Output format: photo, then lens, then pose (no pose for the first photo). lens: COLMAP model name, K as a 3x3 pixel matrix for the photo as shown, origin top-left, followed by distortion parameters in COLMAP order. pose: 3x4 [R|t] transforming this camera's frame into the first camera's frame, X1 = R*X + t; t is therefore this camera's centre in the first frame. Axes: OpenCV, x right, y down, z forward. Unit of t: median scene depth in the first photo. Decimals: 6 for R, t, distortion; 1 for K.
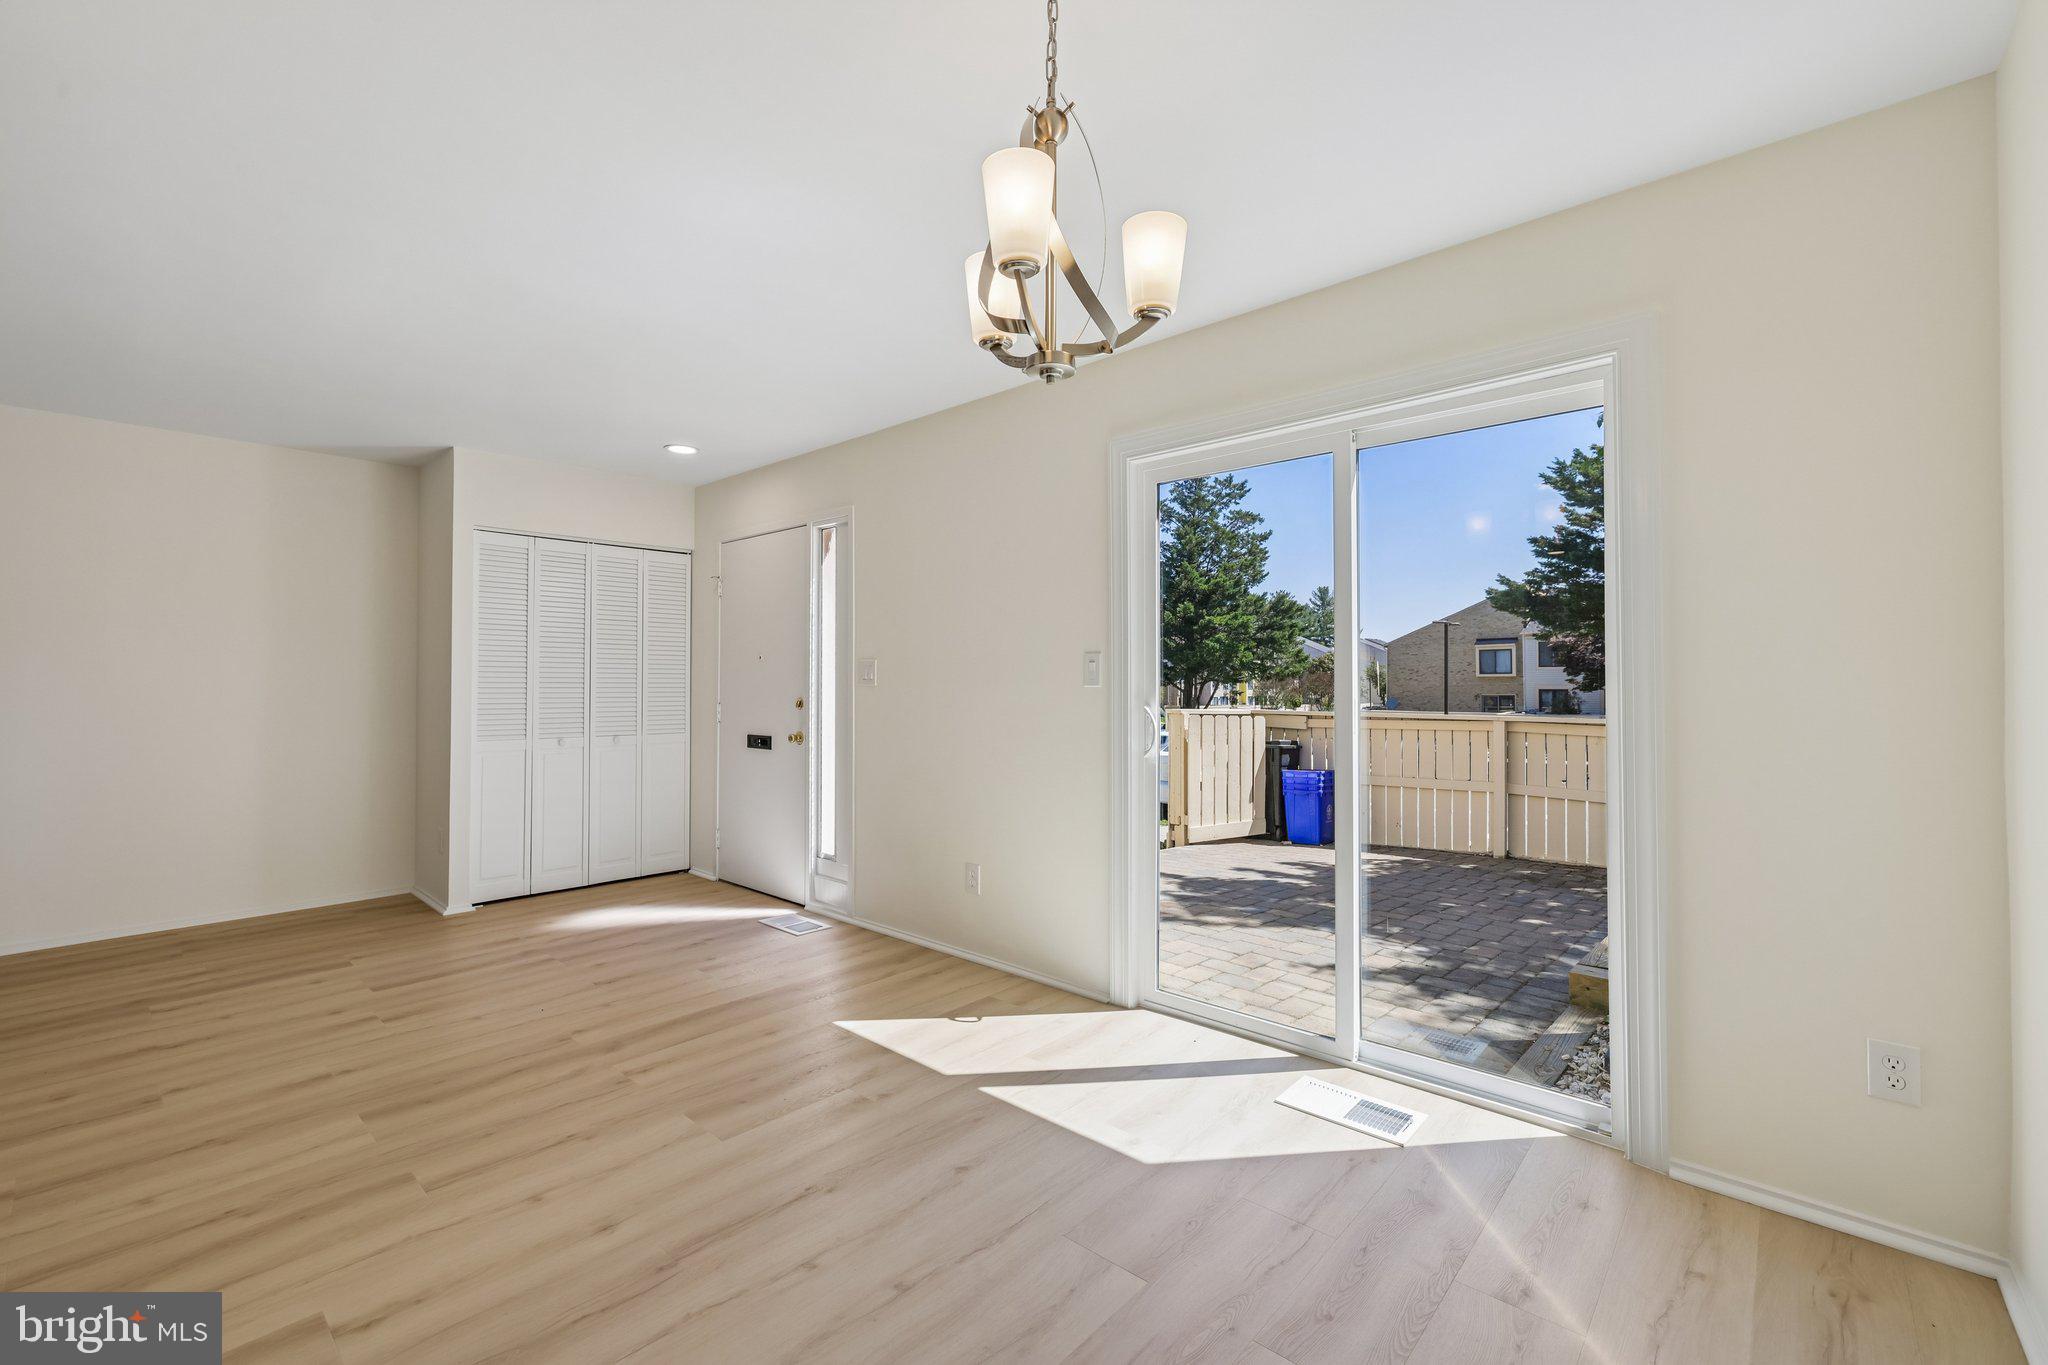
lens RADIAL K [[857.9, 0, 1014.3], [0, 857.9, 673.2], [0, 0, 1]] dist [0.001273, -0.000067]
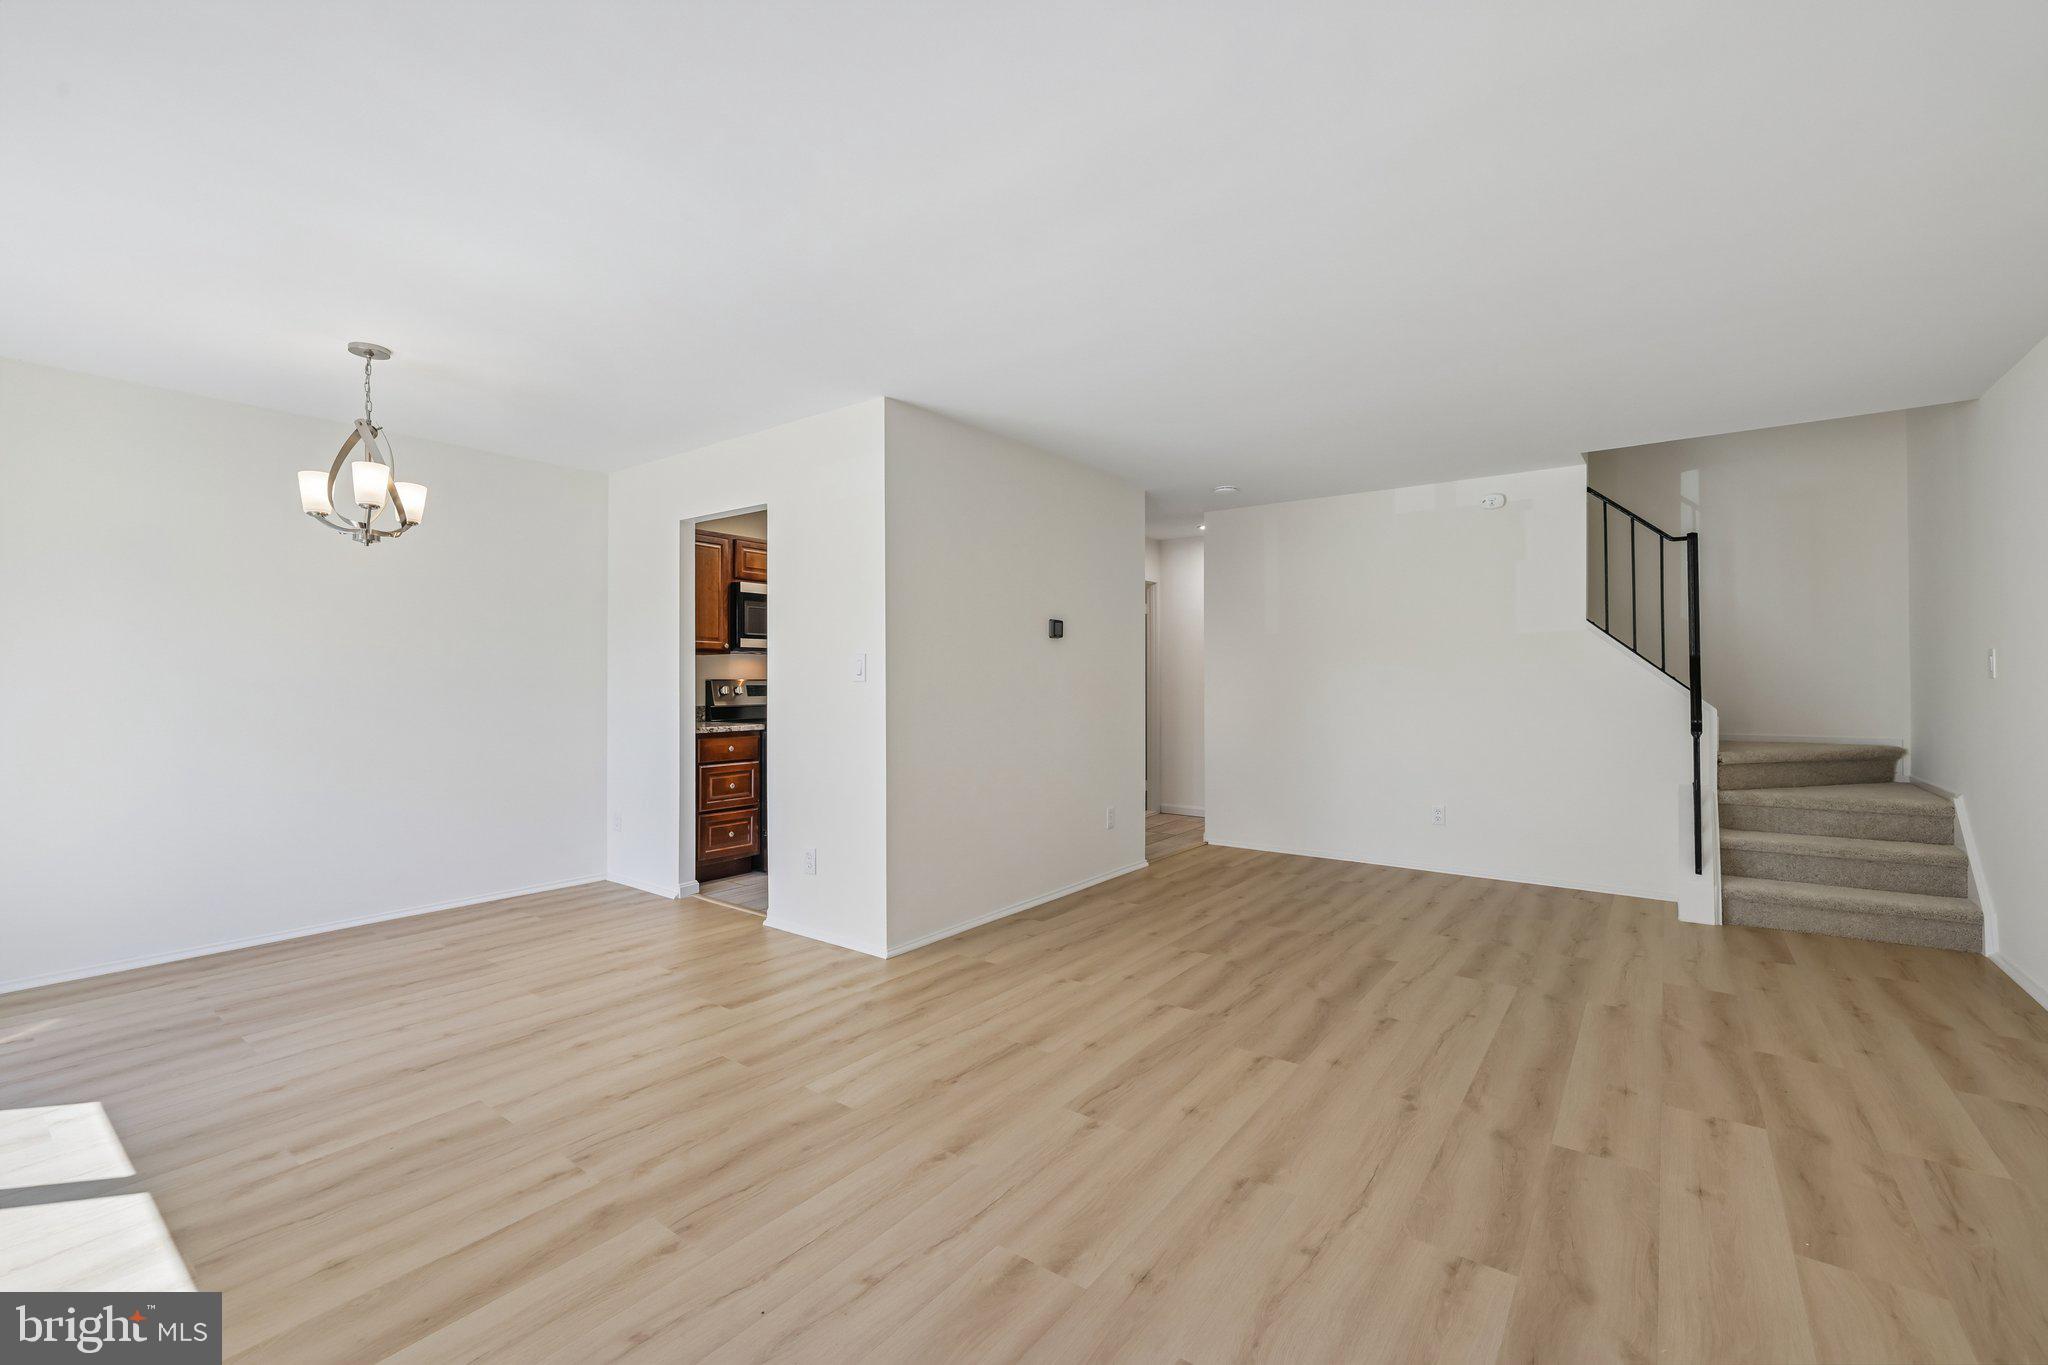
lens RADIAL K [[856.9, 0, 1015.3], [0, 856.9, 674.9], [0, 0, 1]] dist [-0.003009, -0.000637]
pose [[-0.996083, 0.001860, -0.088406, -0.730161], [0.003722, 0.999775, -0.020899, 0.024327], [0.088347, -0.021146, -0.995865, 1.705375]]
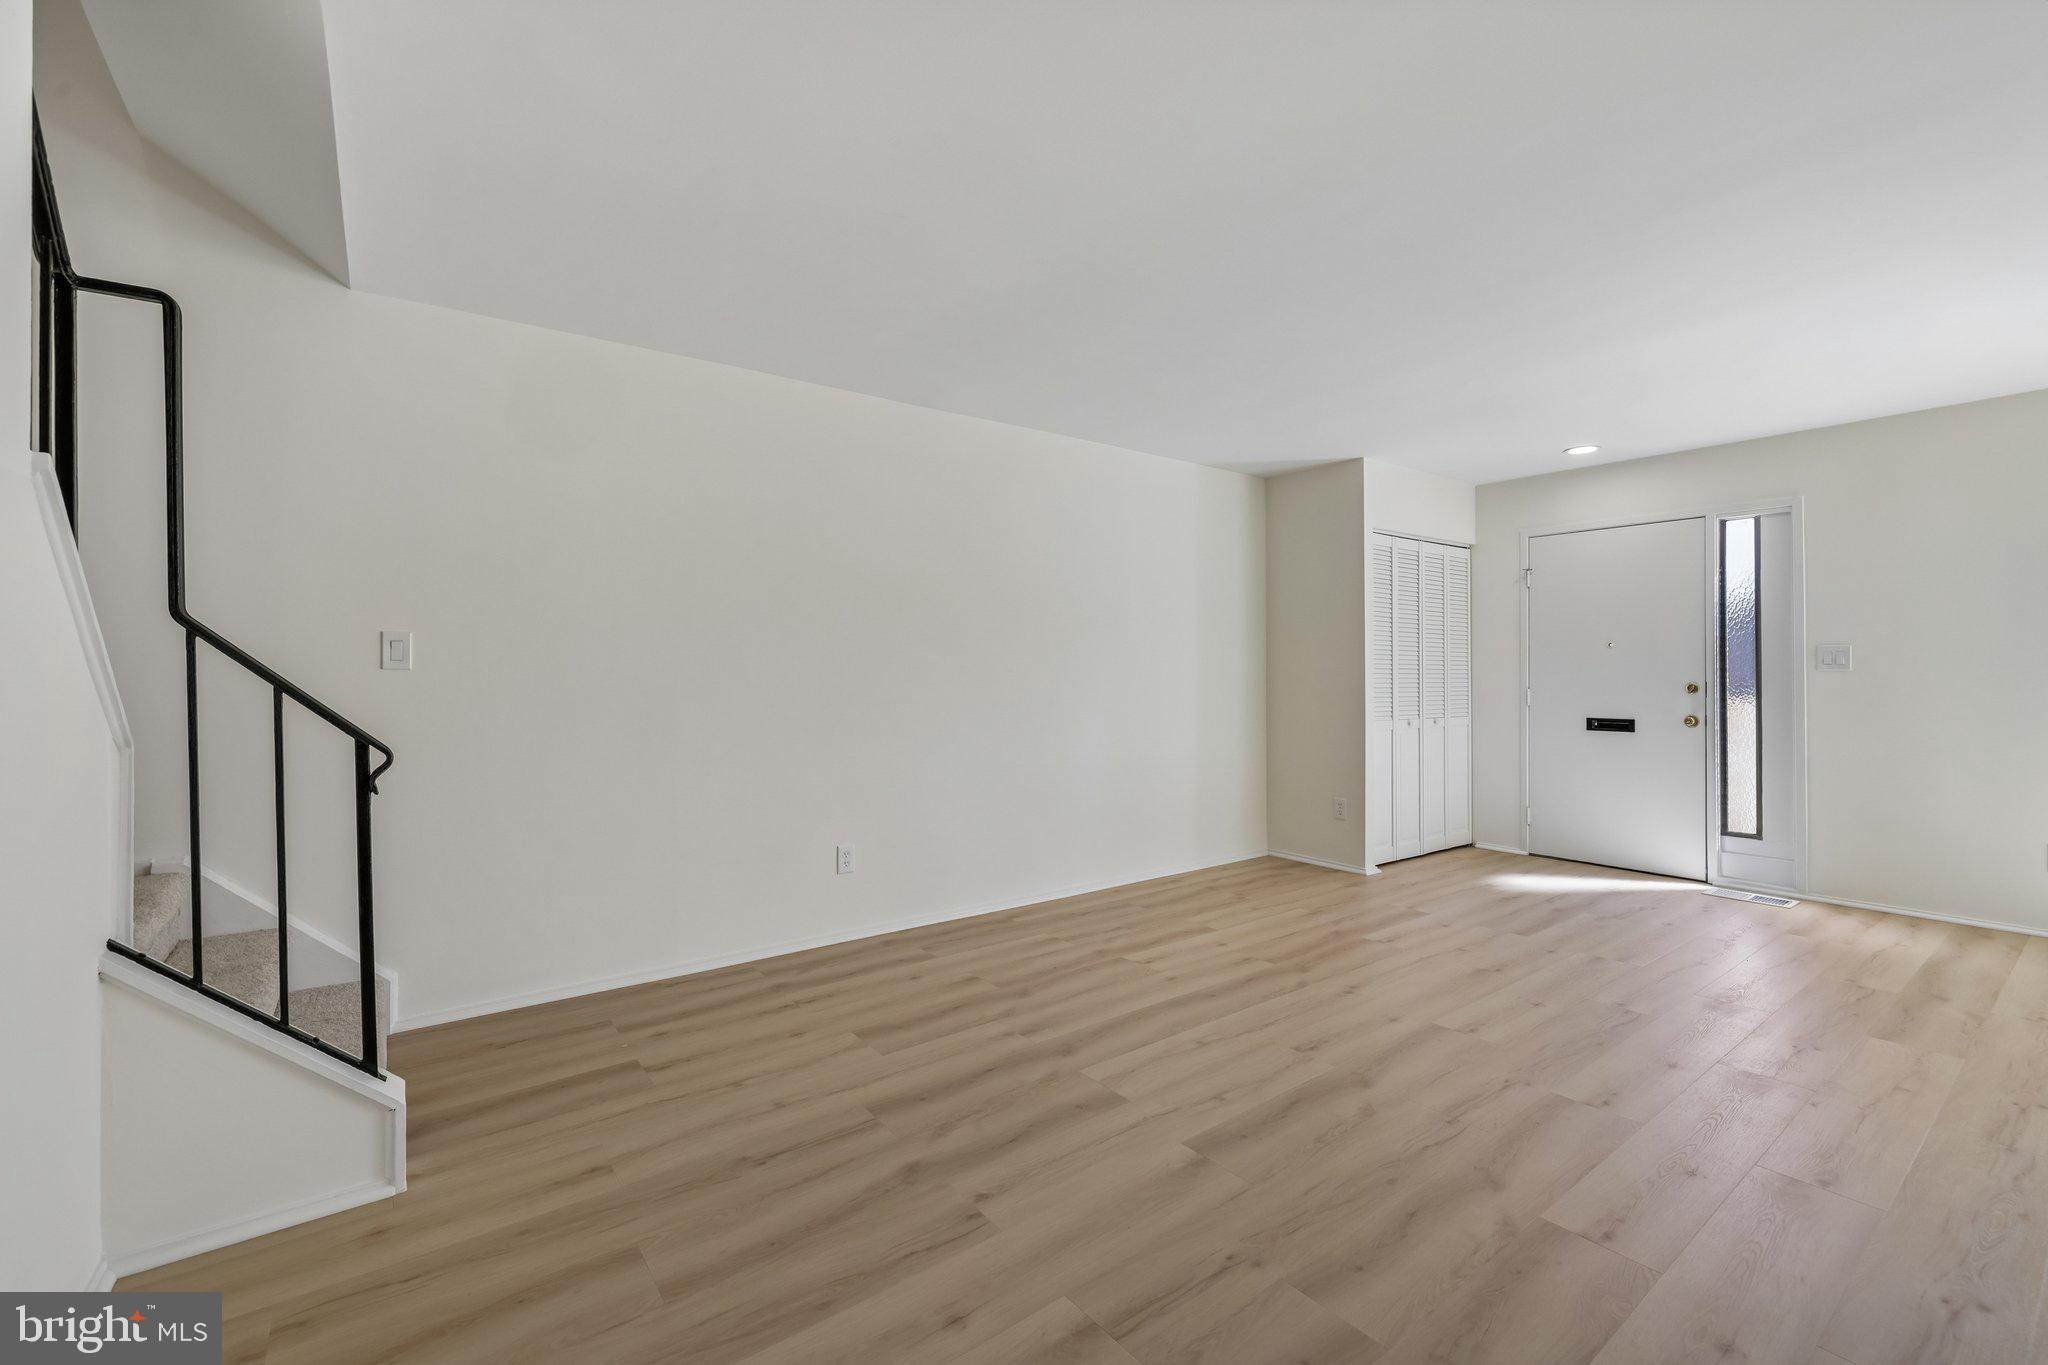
lens RADIAL K [[859.3, 0, 1010.1], [0, 859.3, 677.8], [0, 0, 1]] dist [-0.000814, -0.000406]
pose [[0.981002, -0.000999, -0.193996, -1.415309], [0.004240, 0.999858, 0.016289, 0.003552], [0.193952, -0.016802, 0.980867, -0.303302]]
